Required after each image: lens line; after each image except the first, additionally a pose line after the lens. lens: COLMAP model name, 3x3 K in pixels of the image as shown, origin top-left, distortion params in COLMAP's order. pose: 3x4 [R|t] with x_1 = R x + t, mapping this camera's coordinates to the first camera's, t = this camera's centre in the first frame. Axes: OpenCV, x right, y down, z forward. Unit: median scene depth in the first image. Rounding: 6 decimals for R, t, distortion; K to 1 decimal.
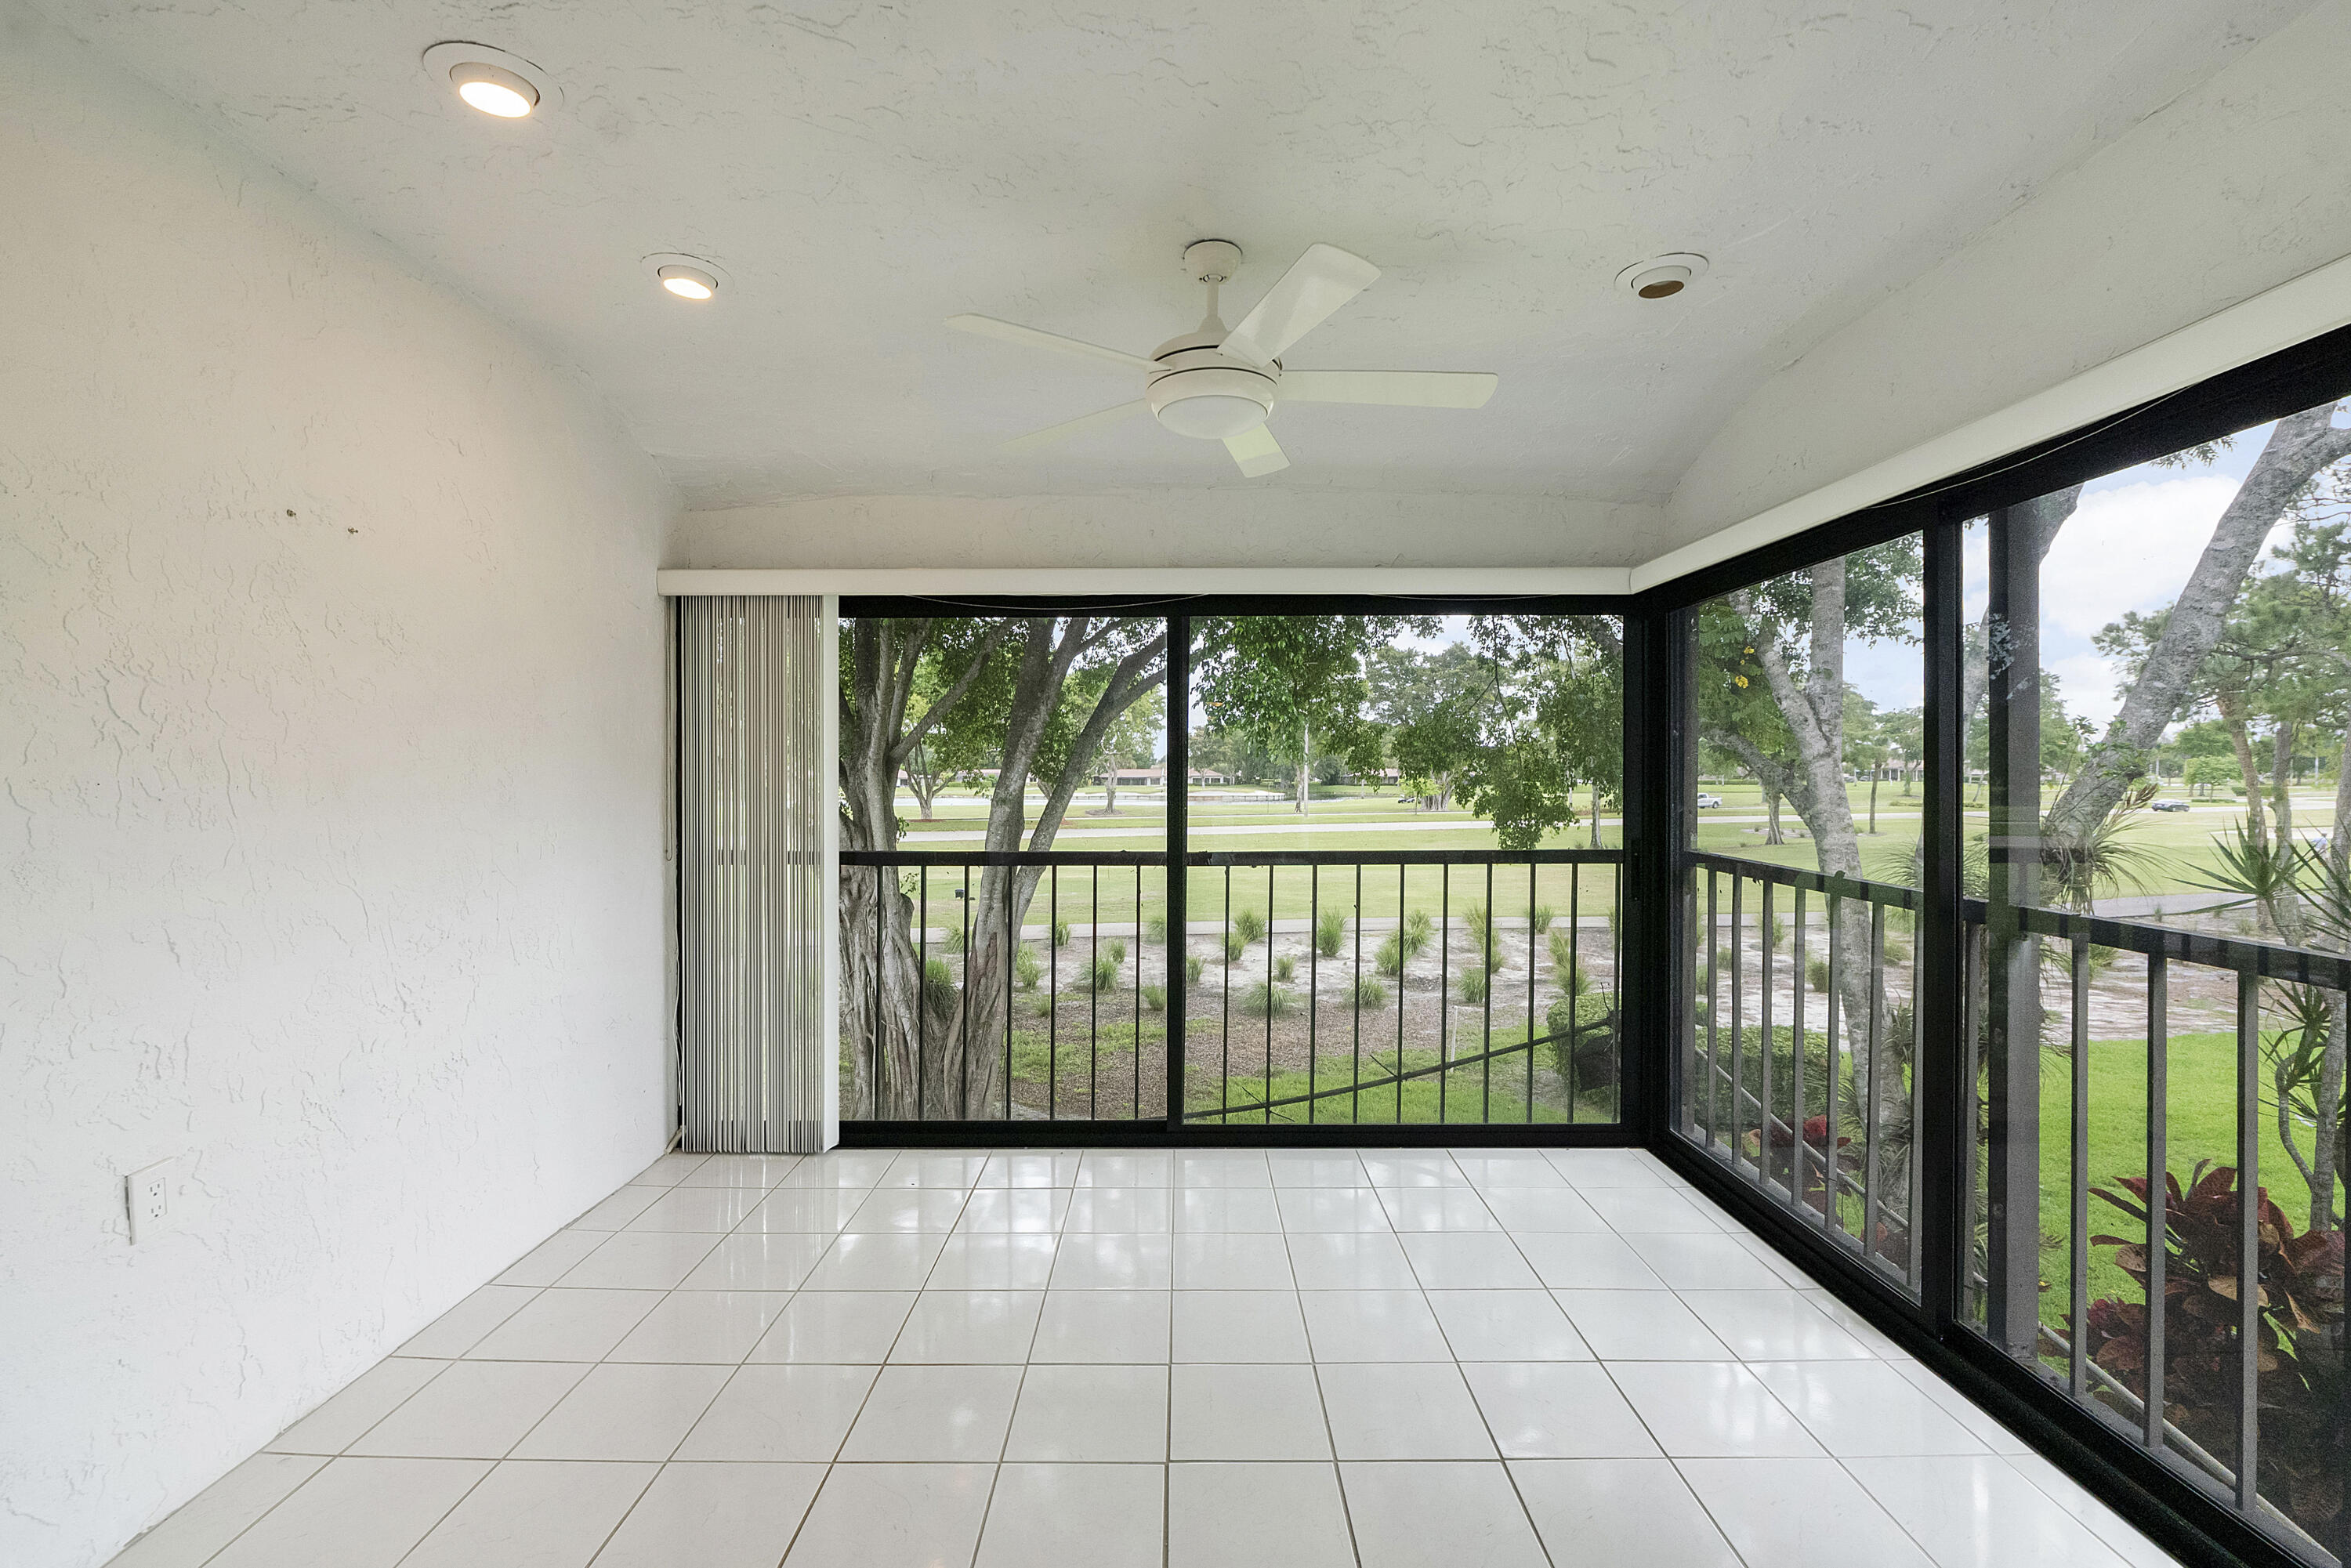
lens RADIAL K [[1002.0, 0, 1177.2], [0, 1002.0, 782.1], [0, 0, 1]] dist [-0.001205, 0.000433]
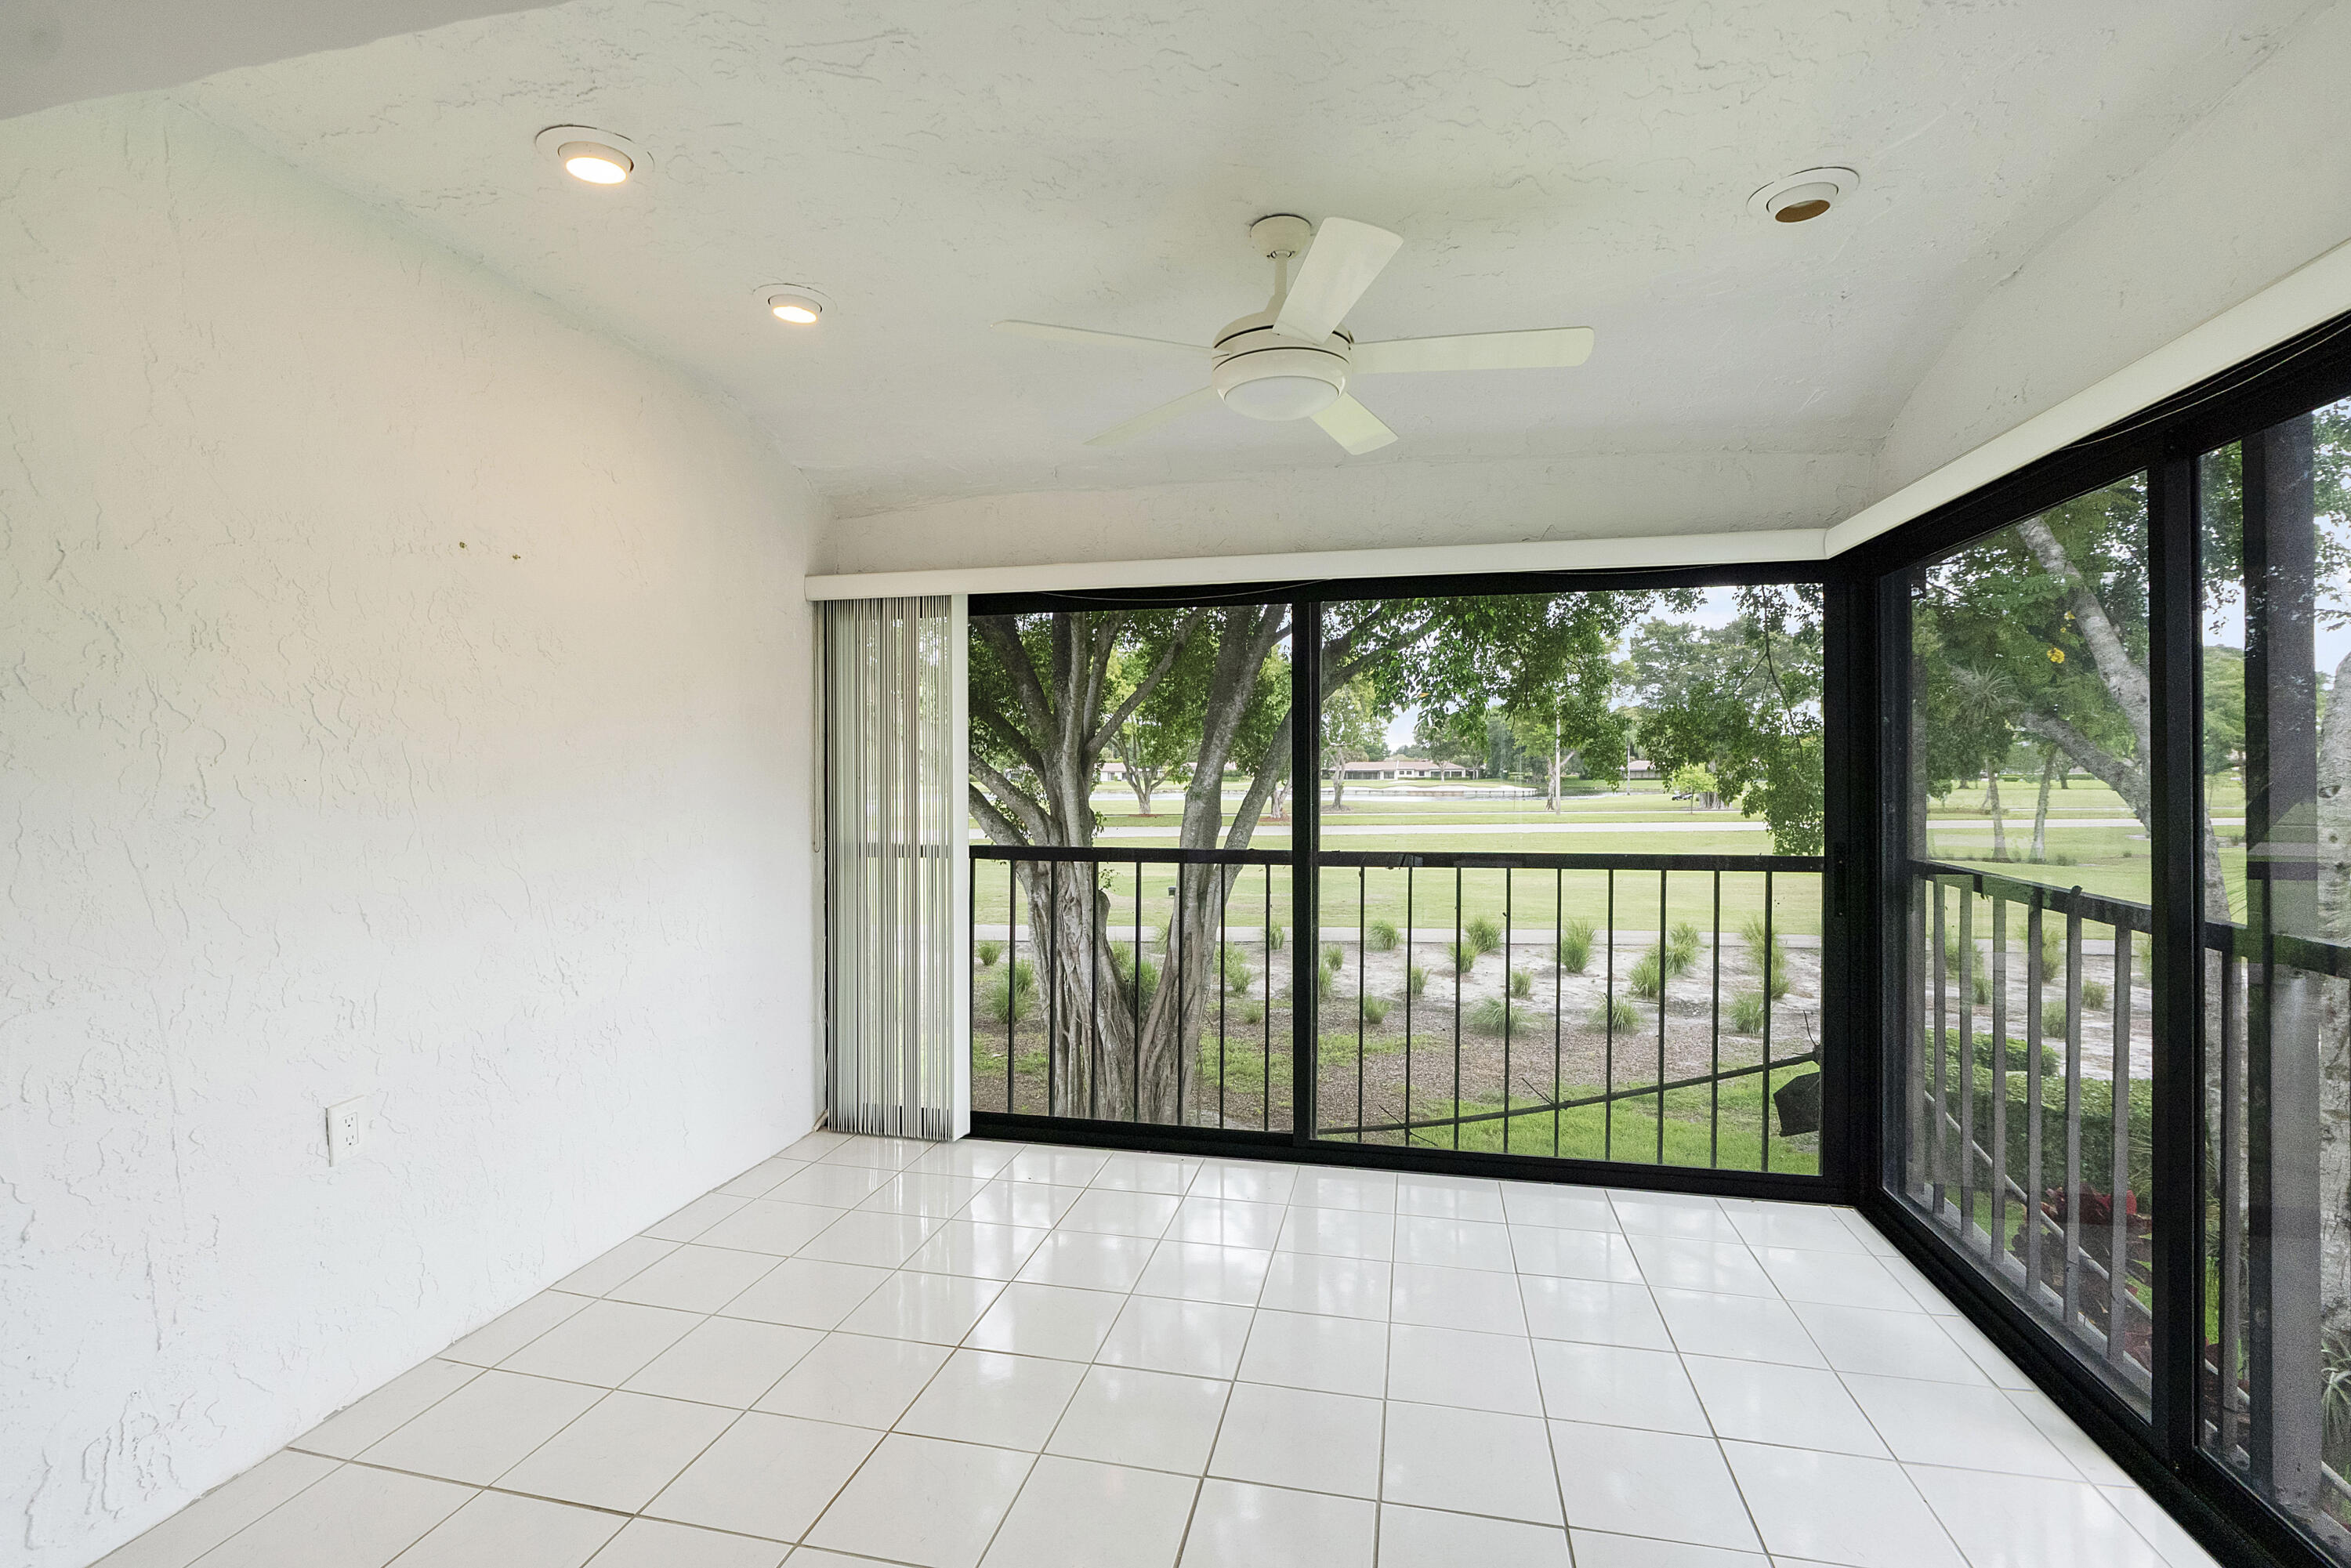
lens RADIAL K [[1067.3, 0, 1178.0], [0, 1067.3, 772.0], [0, 0, 1]] dist [0.002241, 0.000058]
pose [[0.976315, -0.000535, -0.216352, 0.098882], [-0.000251, 0.999993, -0.003609, -0.001507], [0.216353, 0.003578, 0.976309, -0.012199]]
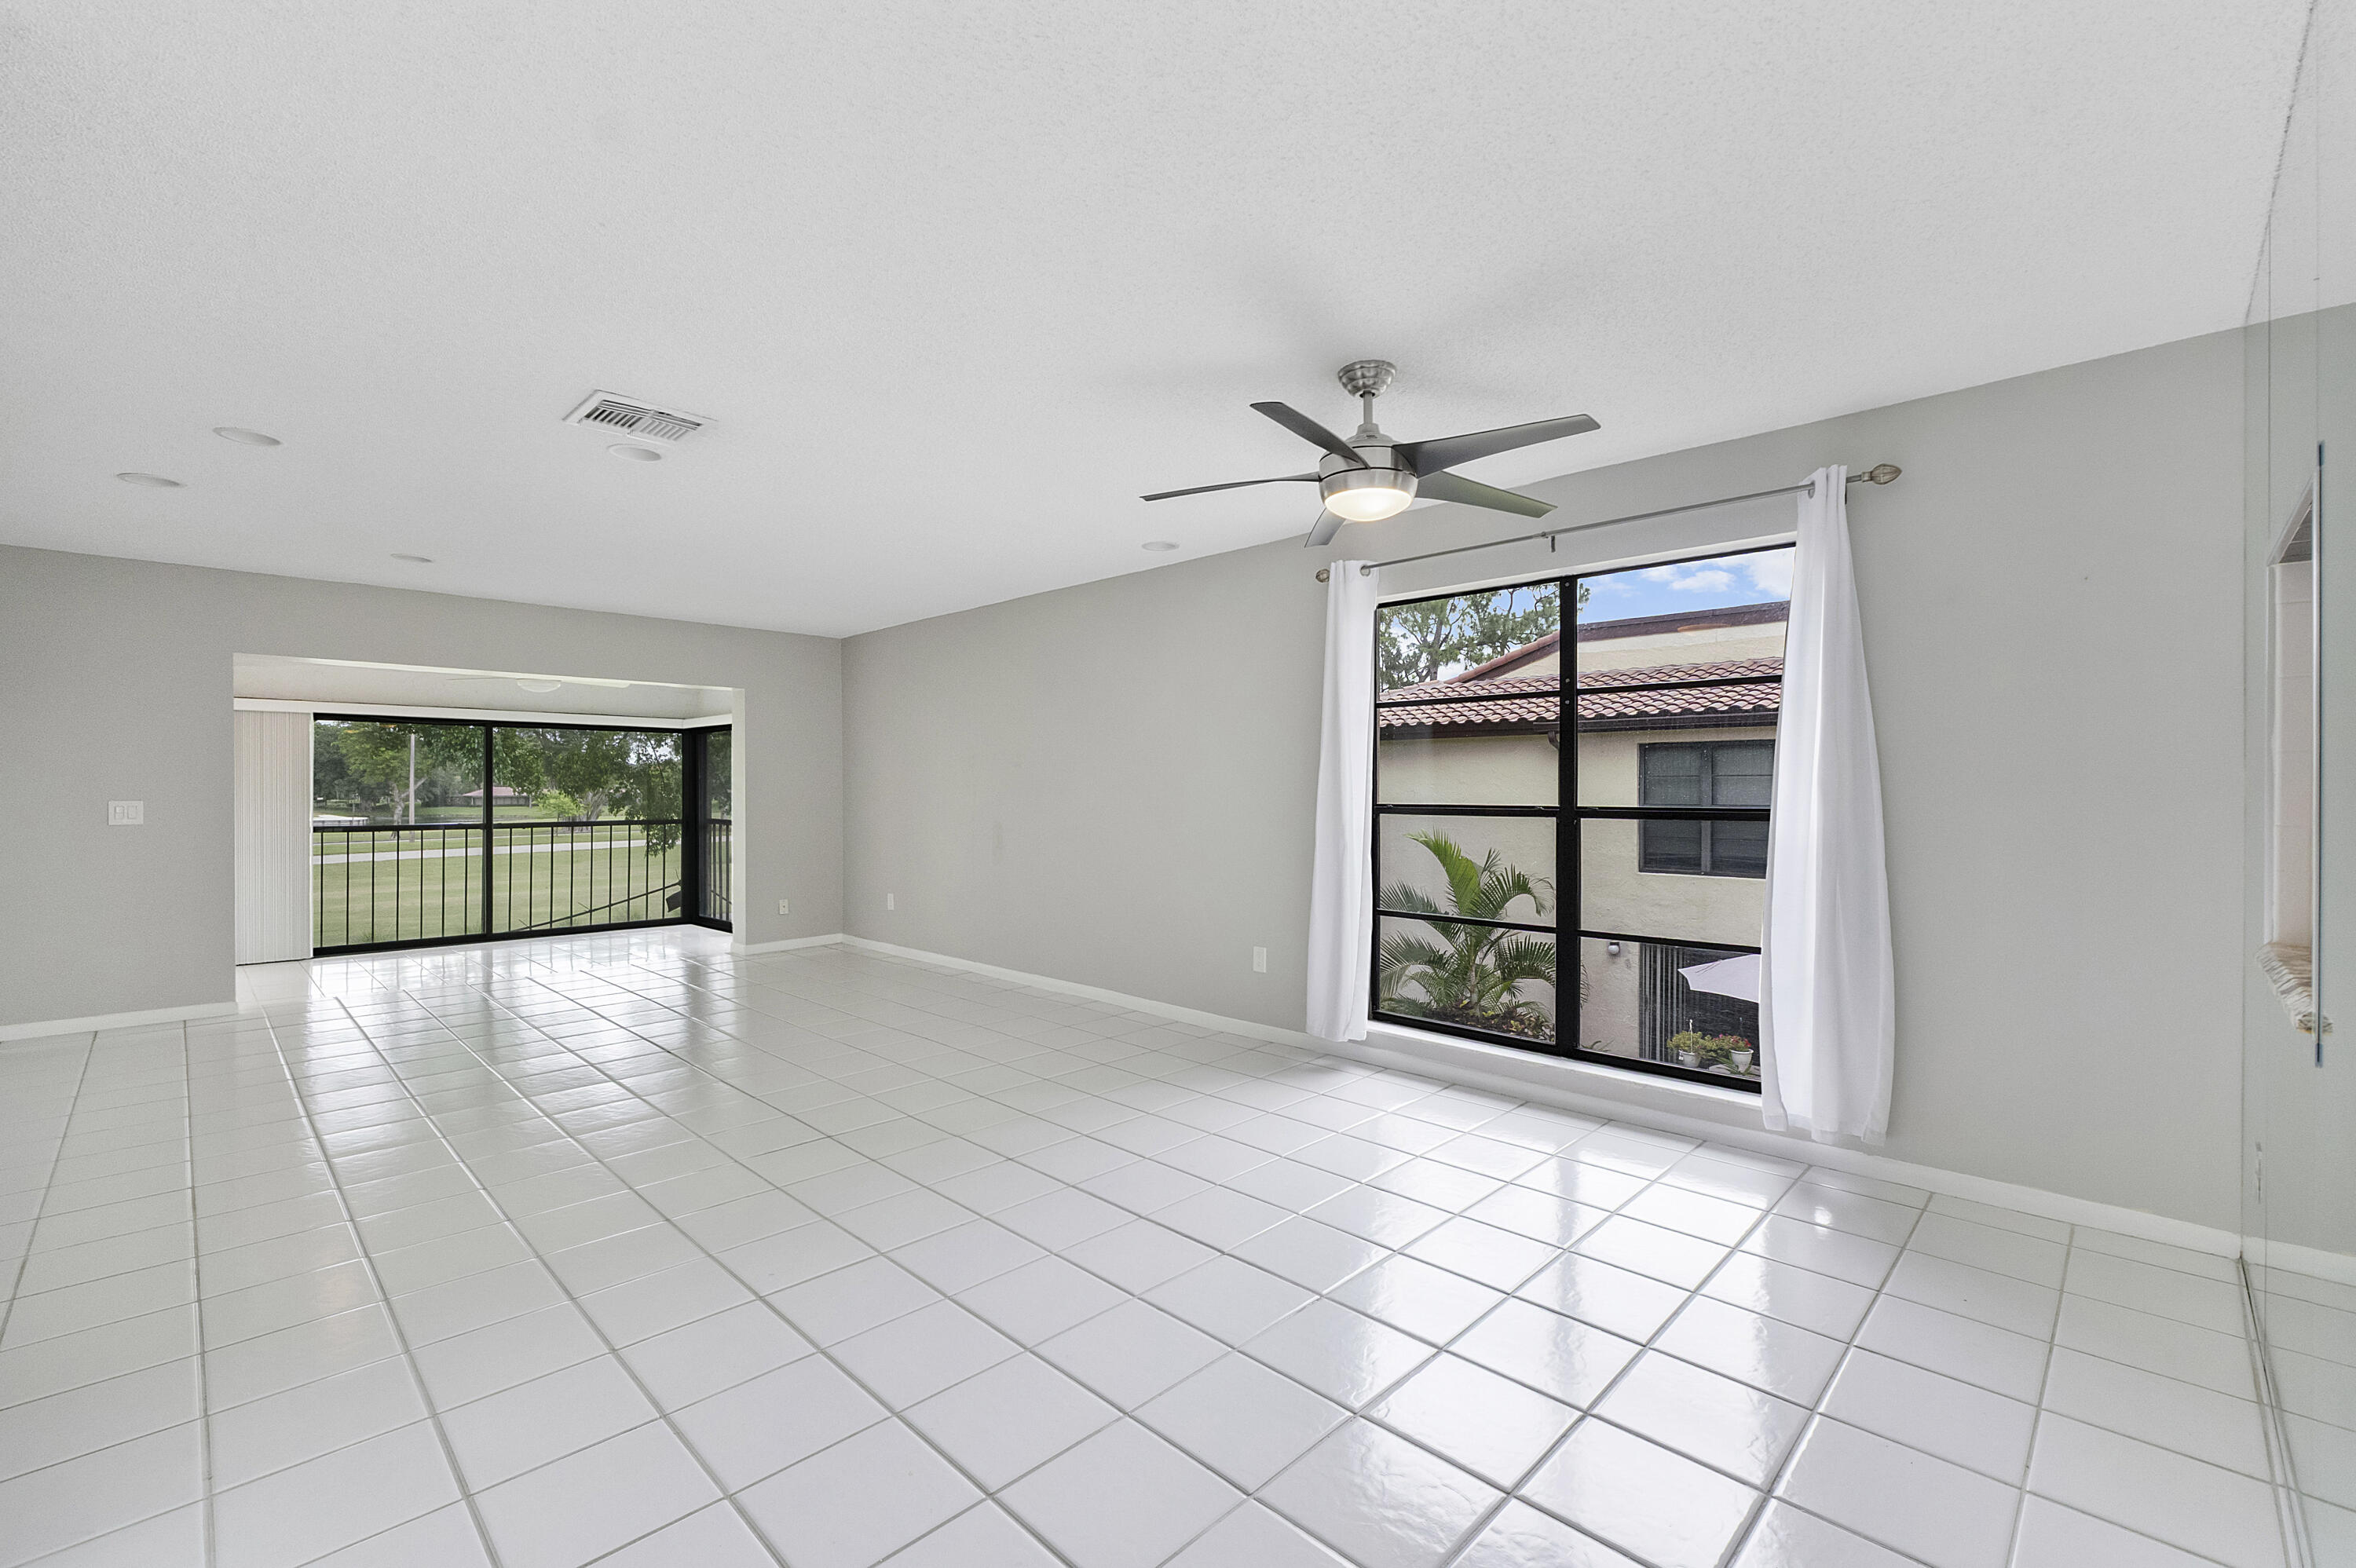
lens RADIAL K [[999.4, 0, 1187.1], [0, 999.4, 785.9], [0, 0, 1]] dist [-0.002495, 0.000008]
pose [[0.696978, -0.001914, 0.717090, -0.545406], [0.011620, 0.999895, -0.008625, 0.020047], [-0.716998, 0.014344, 0.696927, -1.875172]]
